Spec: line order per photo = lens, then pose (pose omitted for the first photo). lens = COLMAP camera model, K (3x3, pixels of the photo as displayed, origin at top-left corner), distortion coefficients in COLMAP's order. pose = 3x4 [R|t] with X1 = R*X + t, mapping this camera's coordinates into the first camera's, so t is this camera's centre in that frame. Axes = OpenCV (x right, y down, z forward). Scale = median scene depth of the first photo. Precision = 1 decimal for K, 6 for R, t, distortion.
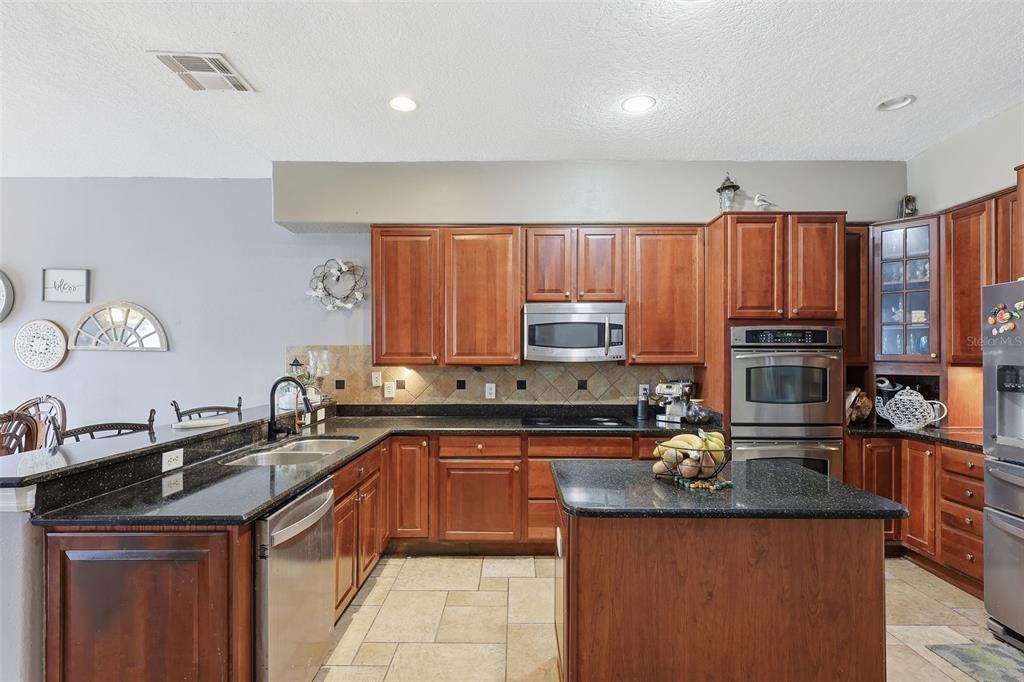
lens RADIAL K [[496.6, 0, 510.8], [0, 496.6, 350.4], [0, 0, 1]] dist [-0.001359, -0.000360]
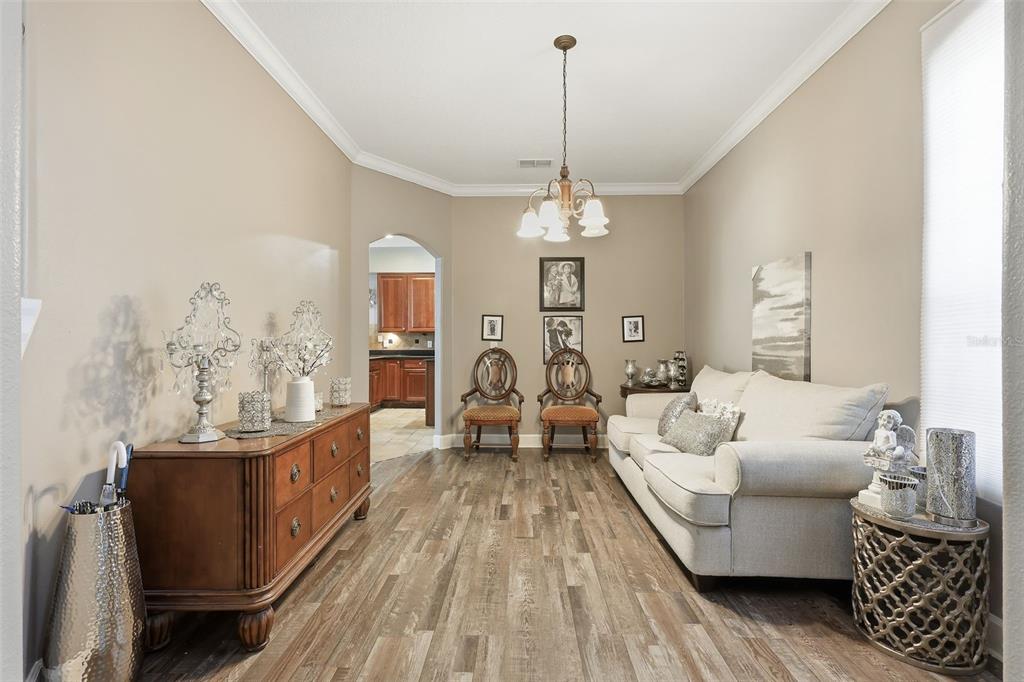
lens RADIAL K [[475.5, 0, 508.1], [0, 475.5, 343.7], [0, 0, 1]] dist [-0.000283, 0.000692]
pose [[0.999735, 0.002370, -0.022881, 0.395170], [-0.002196, 0.999968, 0.007643, 0.065951], [0.022898, -0.007591, 0.999709, -1.260352]]
